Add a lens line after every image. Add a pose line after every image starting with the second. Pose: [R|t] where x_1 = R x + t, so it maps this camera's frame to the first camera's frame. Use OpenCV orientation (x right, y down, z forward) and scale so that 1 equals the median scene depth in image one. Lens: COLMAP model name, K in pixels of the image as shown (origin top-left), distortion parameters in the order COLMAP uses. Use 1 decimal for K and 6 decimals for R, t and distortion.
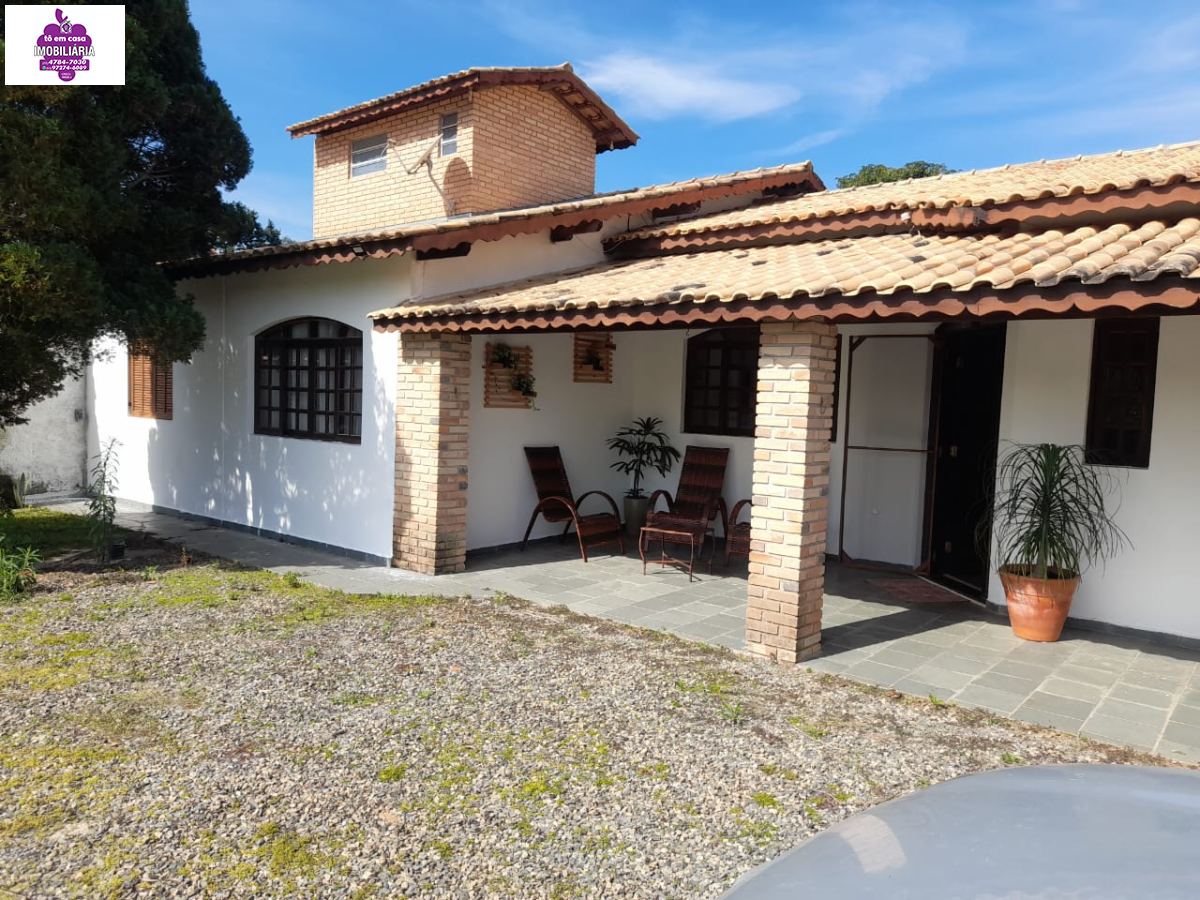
lens RADIAL K [[885.7, 0, 597.8], [0, 885.7, 453.0], [0, 0, 1]] dist [0.044743, -0.038812]
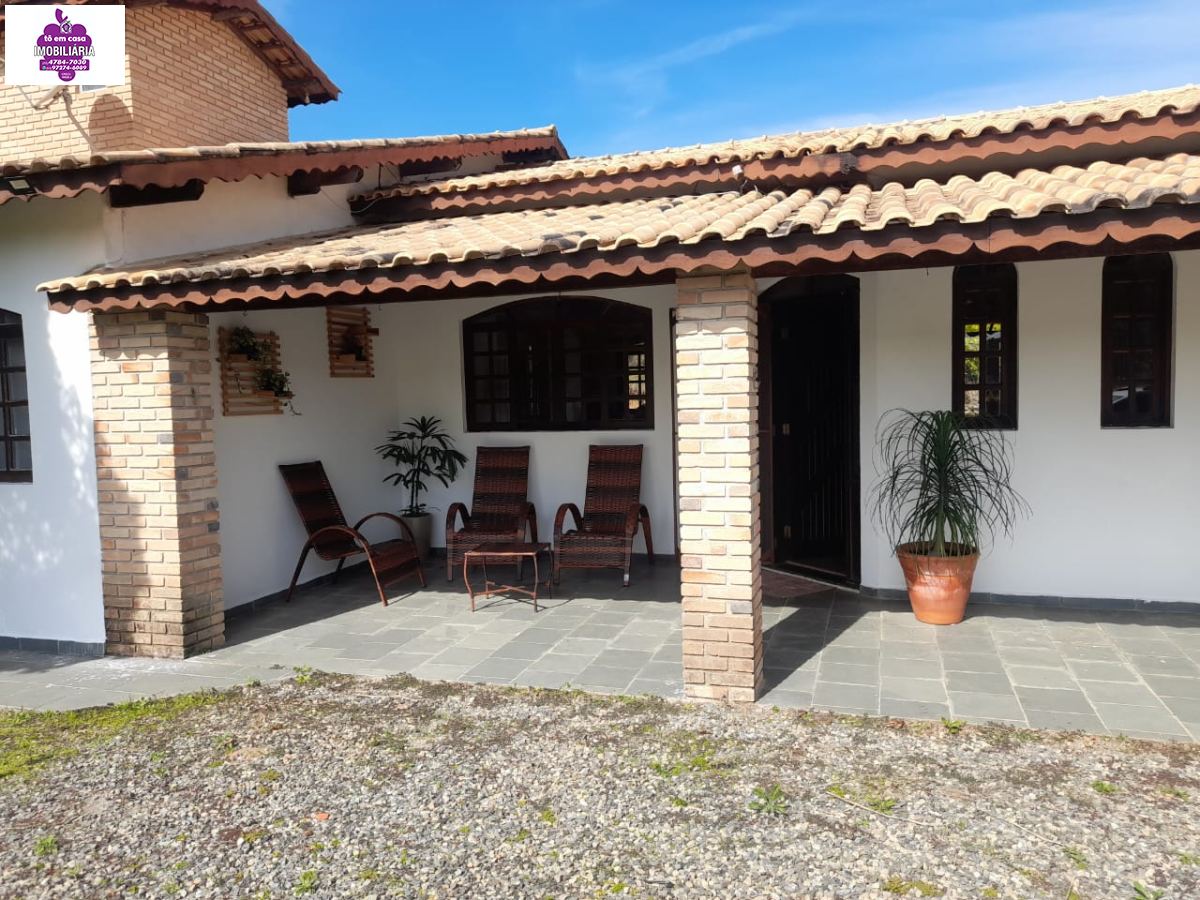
lens RADIAL K [[885.7, 0, 607.5], [0, 885.7, 454.7], [0, 0, 1]] dist [0.044743, -0.038812]
pose [[0.921020, -0.082767, 0.380620, -0.156062], [0.081986, 0.996466, 0.018296, -0.009126], [-0.380789, 0.014355, 0.924550, 0.261246]]
